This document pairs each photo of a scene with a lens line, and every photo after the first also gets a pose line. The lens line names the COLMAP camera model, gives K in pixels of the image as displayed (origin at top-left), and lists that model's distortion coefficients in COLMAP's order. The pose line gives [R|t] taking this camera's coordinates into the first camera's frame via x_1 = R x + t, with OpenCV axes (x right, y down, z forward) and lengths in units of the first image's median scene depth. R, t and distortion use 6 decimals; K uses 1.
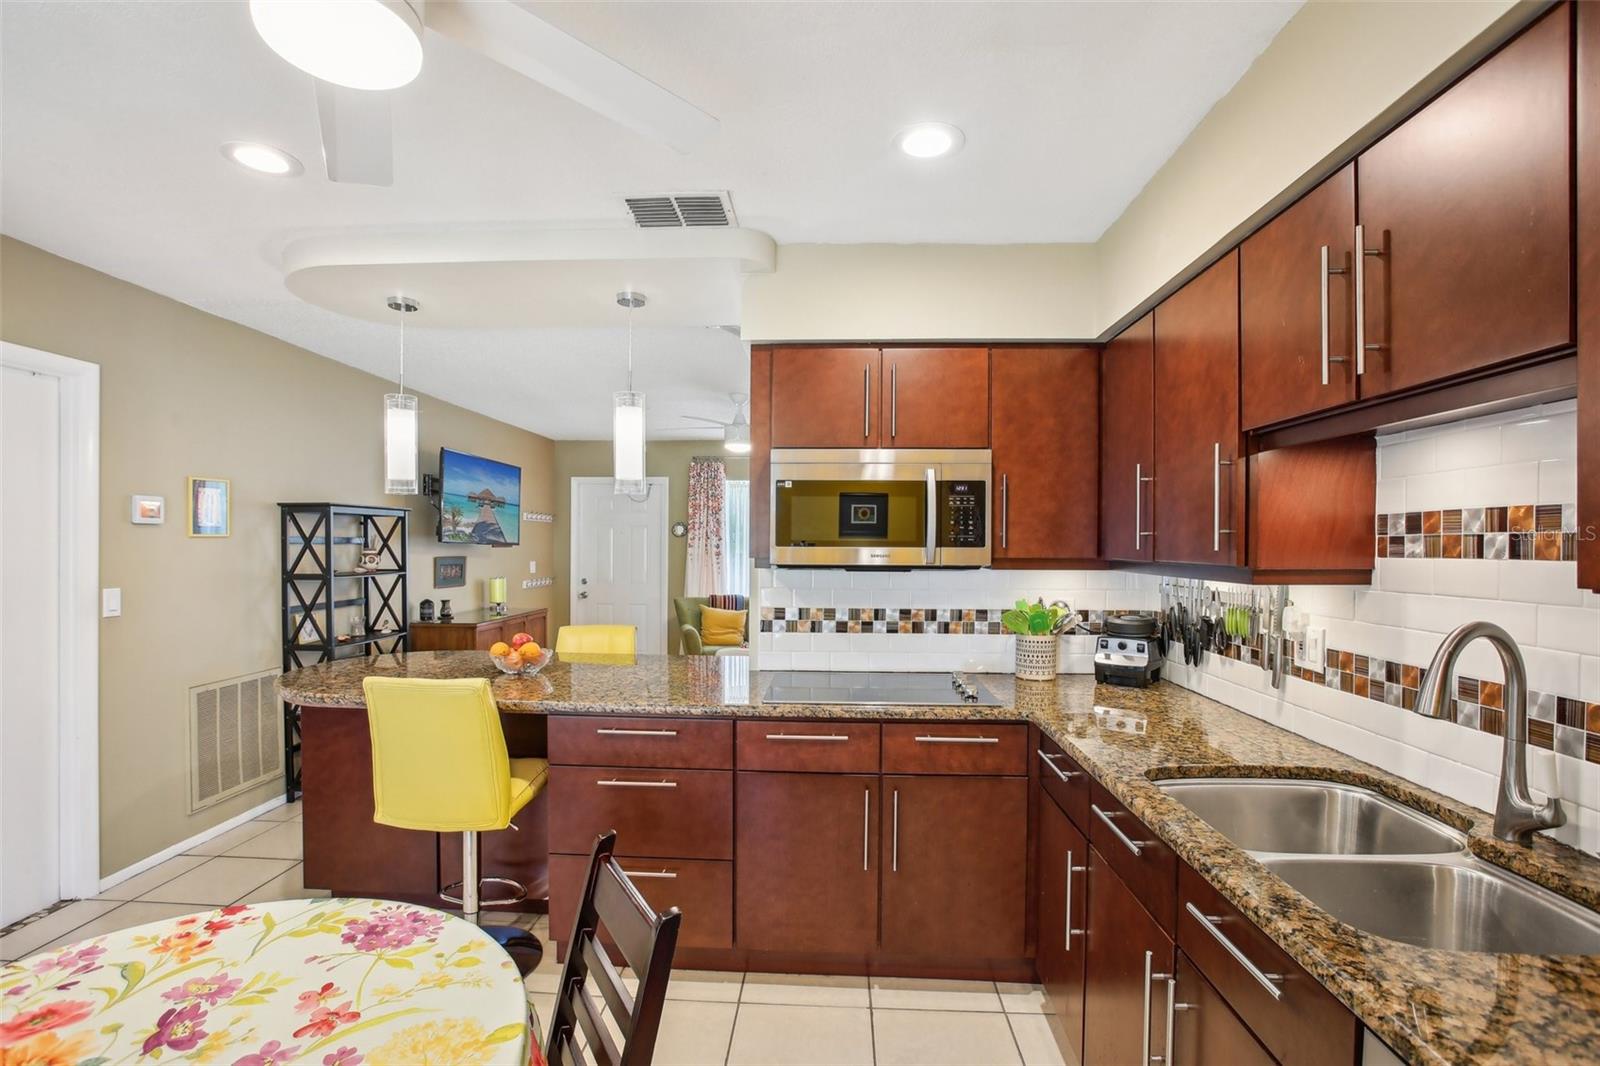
lens RADIAL K [[736.7, 0, 799.7], [0, 736.7, 556.5], [0, 0, 1]] dist [-0.055489, 0.018495]
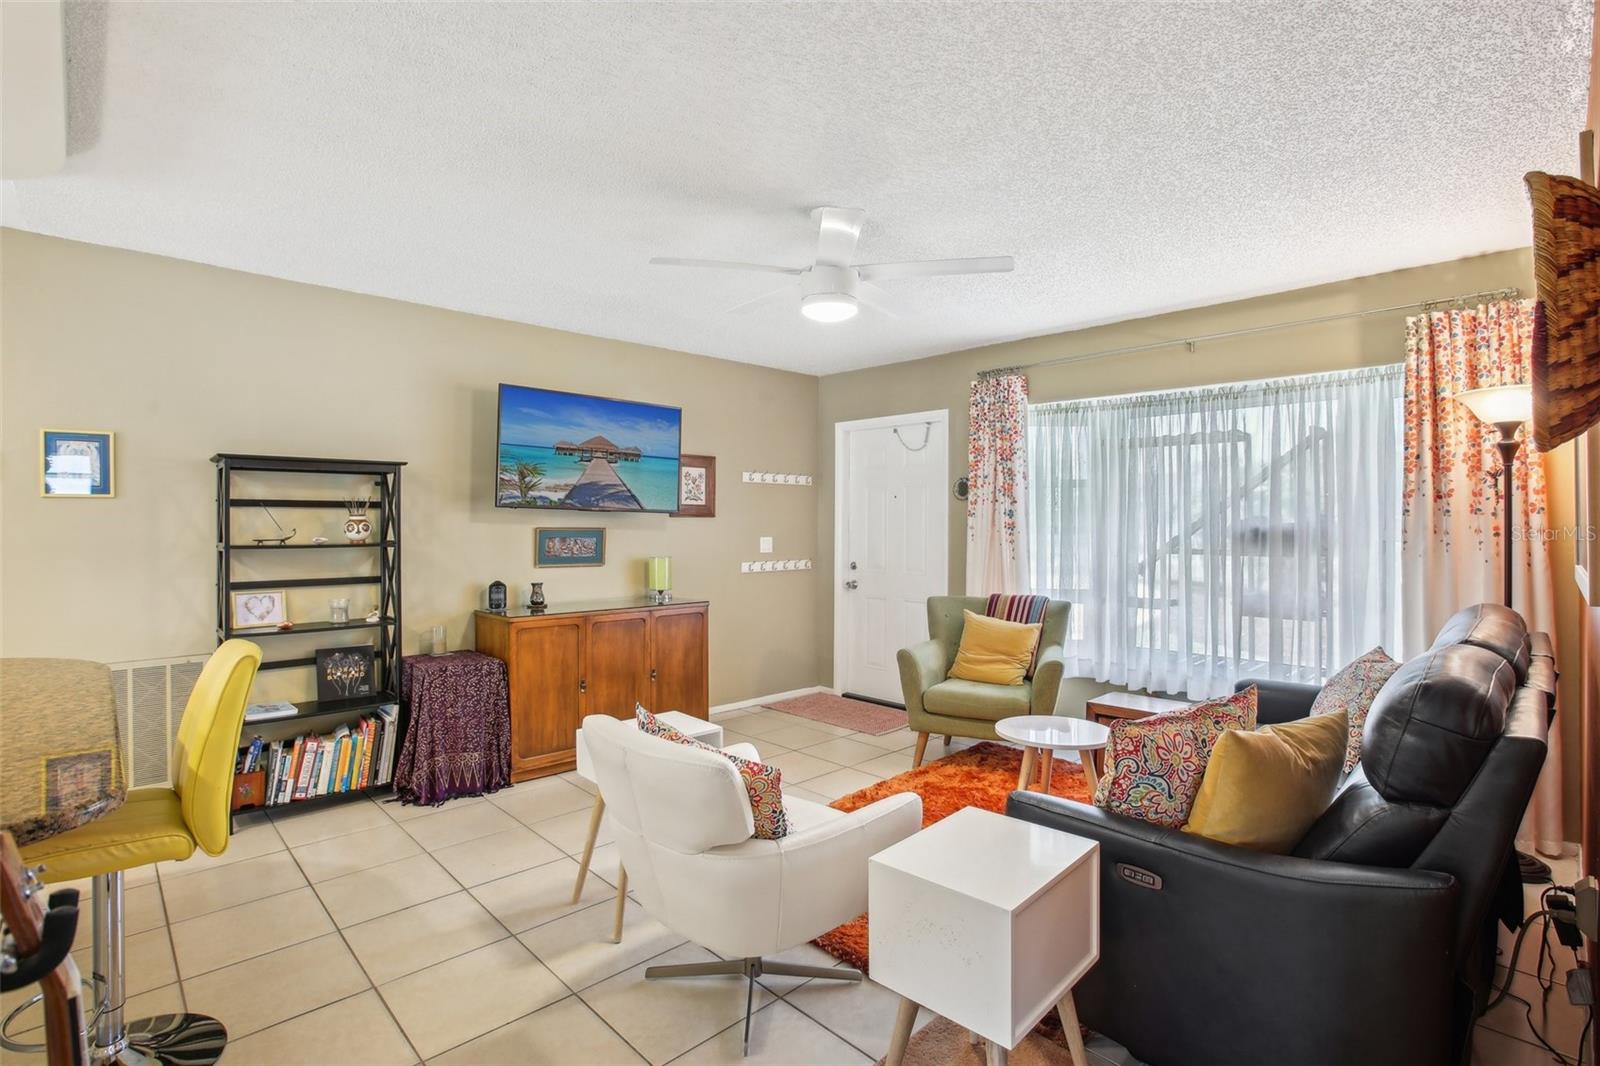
lens RADIAL K [[759.7, 0, 800.0], [0, 759.7, 533.0], [0, 0, 1]] dist [-0.050326, 0.009471]
pose [[0.726776, 0.001960, -0.686872, 0.530728], [-0.006179, 0.999974, -0.003685, 0.015294], [0.686847, 0.006923, 0.726769, 1.210830]]
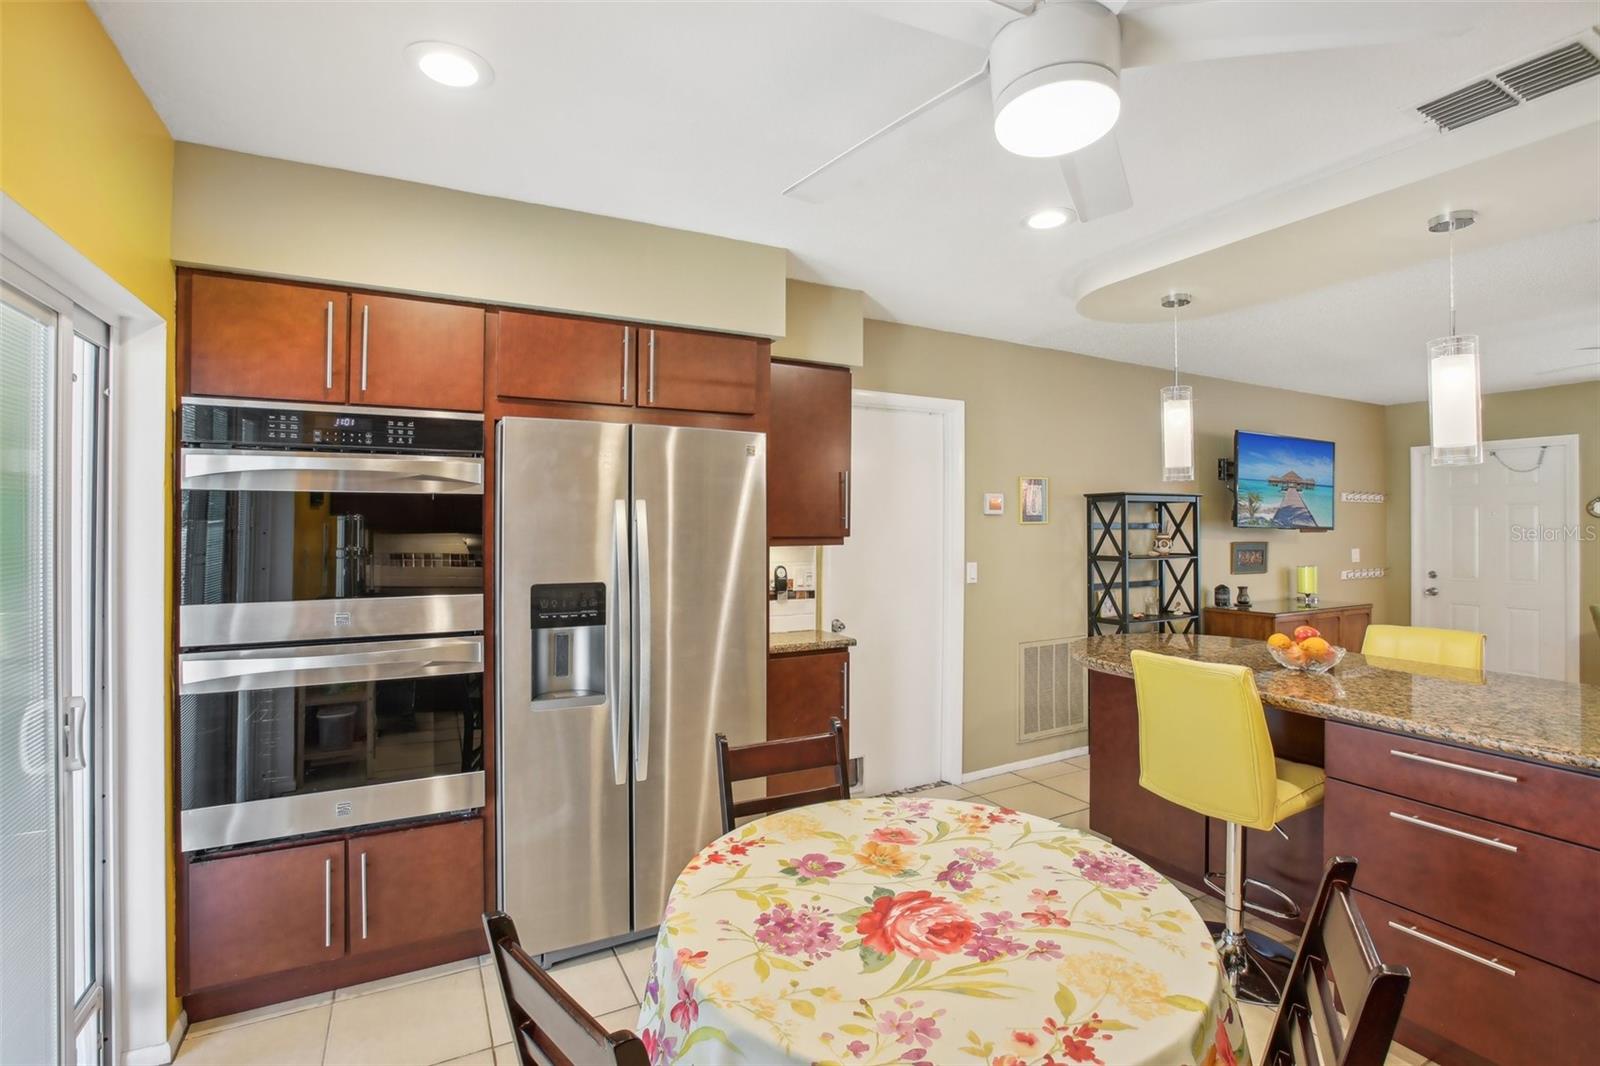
lens RADIAL K [[731.8, 0, 791.4], [0, 731.8, 527.1], [0, 0, 1]] dist [-0.042390, 0.011812]
pose [[0.503993, -0.006832, -0.863681, 0.072122], [-0.010346, 0.999849, -0.013946, 0.000380], [0.863646, 0.015964, 0.503846, -0.007202]]
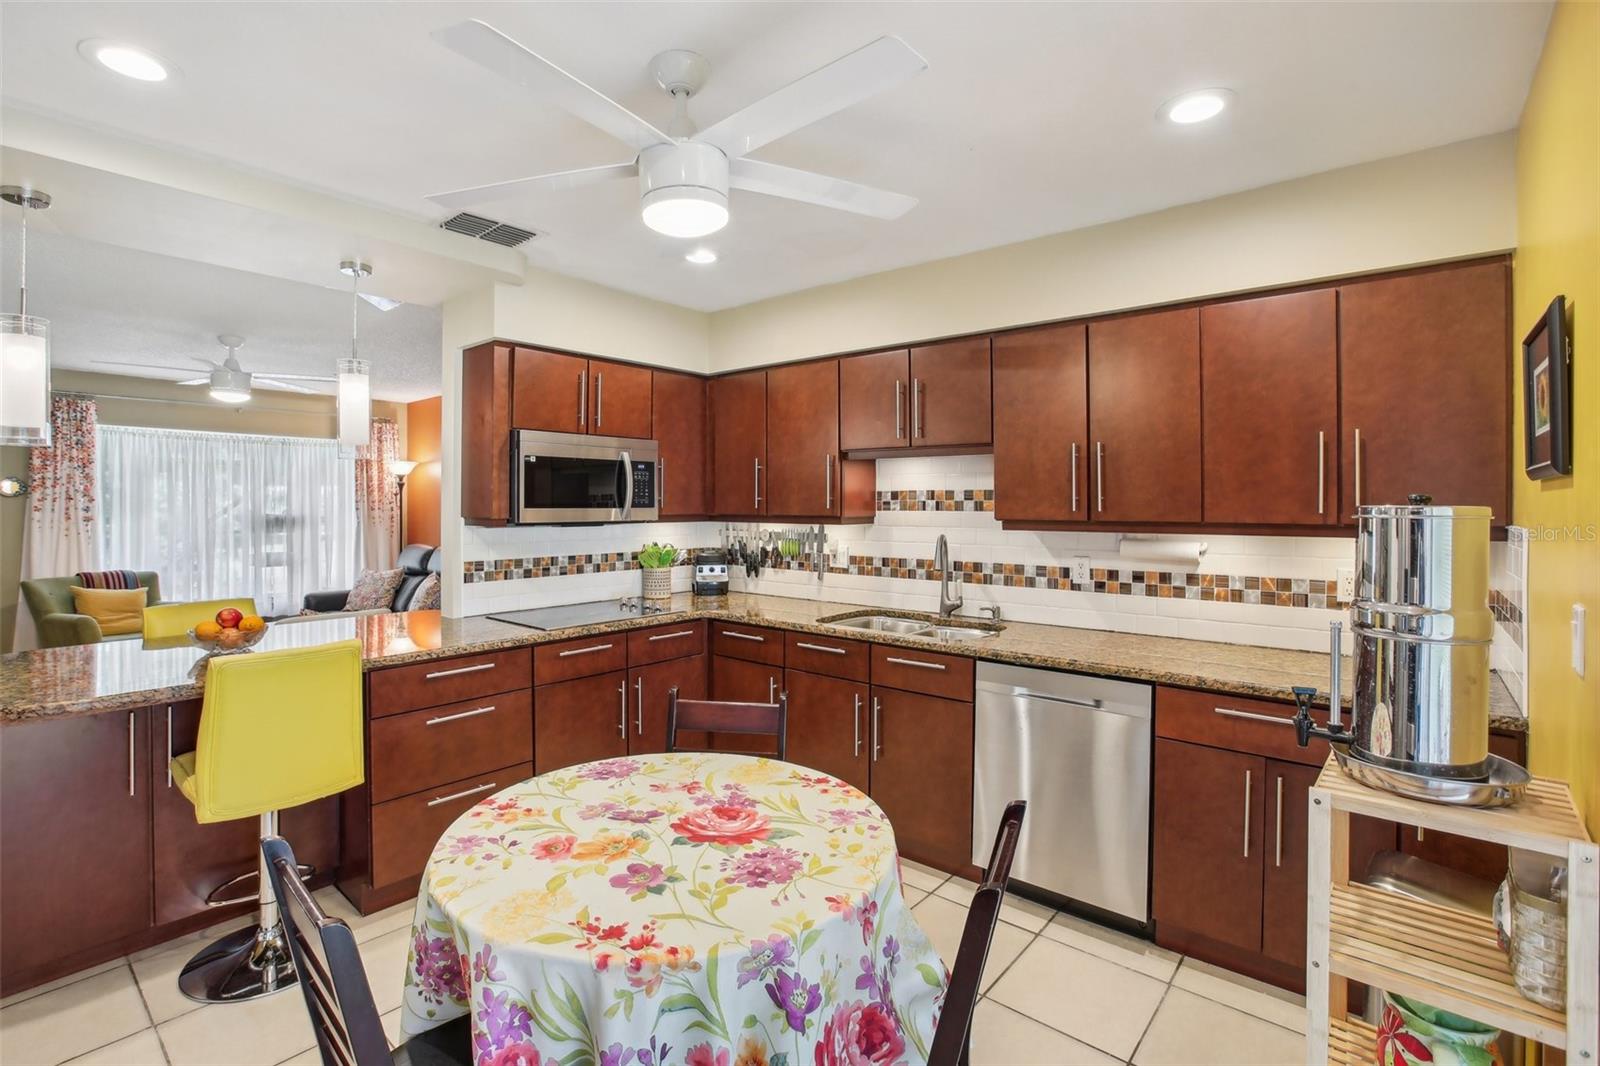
lens RADIAL K [[738.6, 0, 796.0], [0, 738.6, 509.9], [0, 0, 1]] dist [-0.062786, 0.019823]
pose [[0.604194, -0.011952, 0.796747, -0.707707], [0.016485, 0.999861, 0.002497, -0.006884], [-0.796666, 0.011626, 0.604308, -0.103567]]
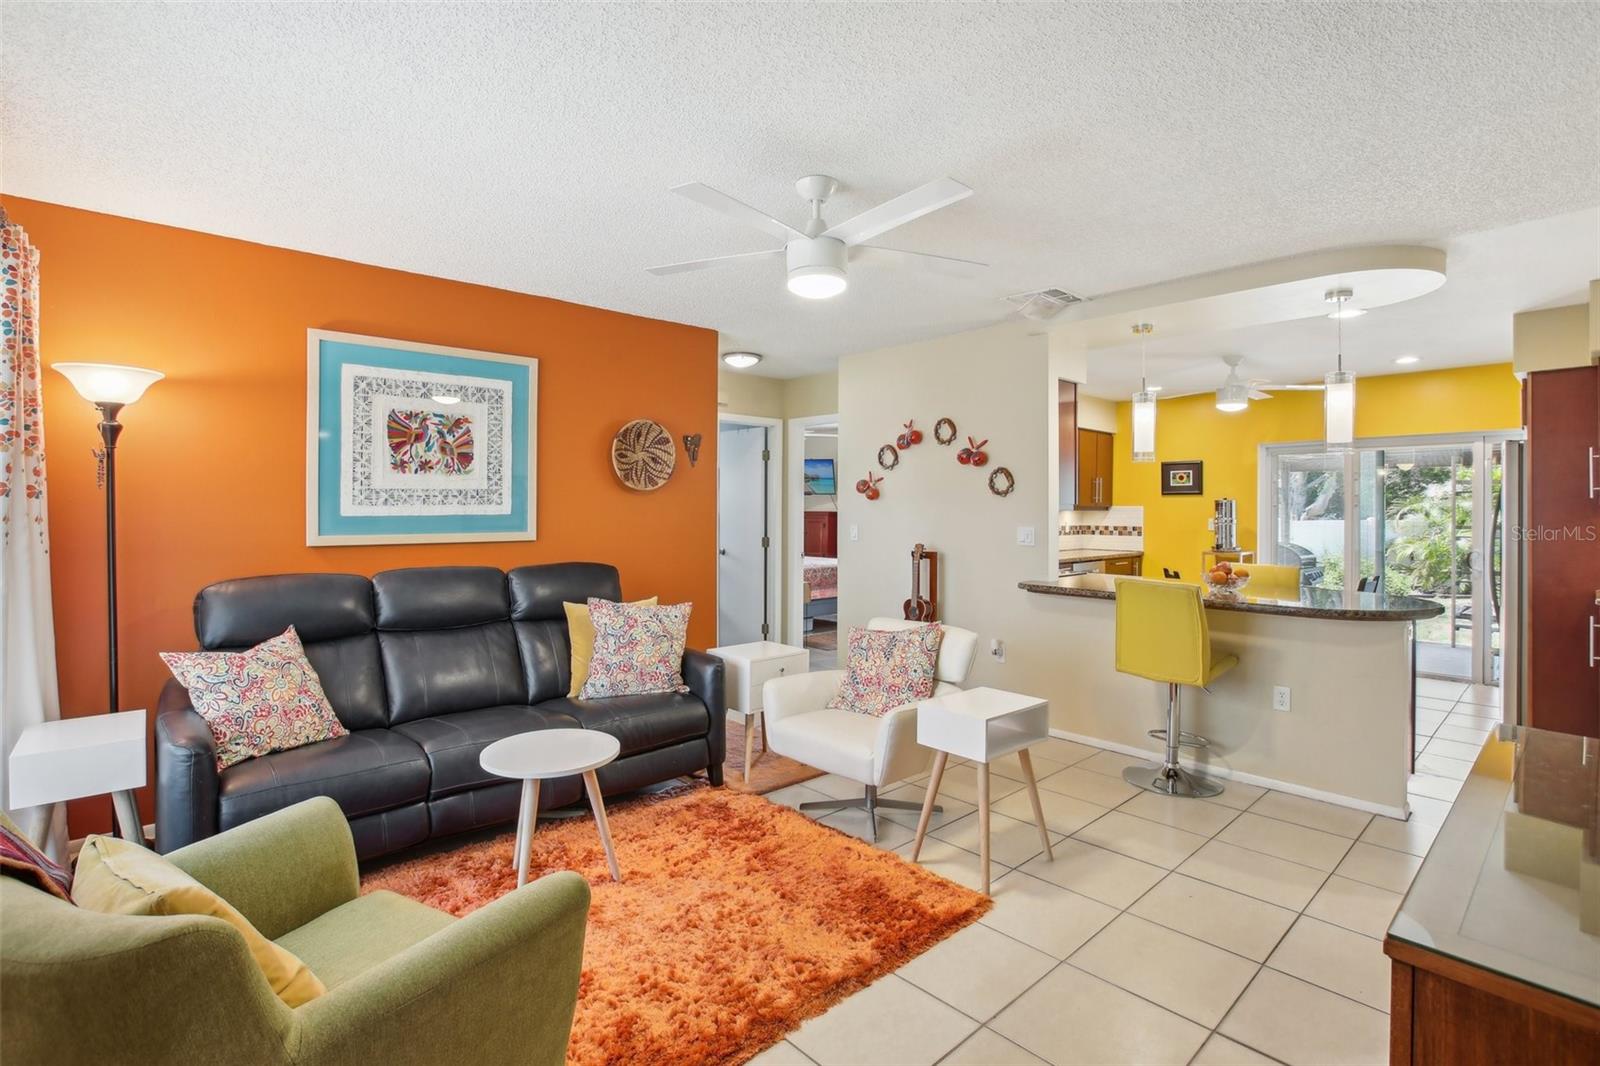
lens RADIAL K [[747.1, 0, 783.4], [0, 747.1, 508.8], [0, 0, 1]] dist [-0.056905, 0.017912]
pose [[-0.702380, -0.010445, 0.711726, -0.827412], [0.003388, 0.999832, 0.018017, -0.022742], [-0.711794, 0.015066, -0.702226, 2.721186]]
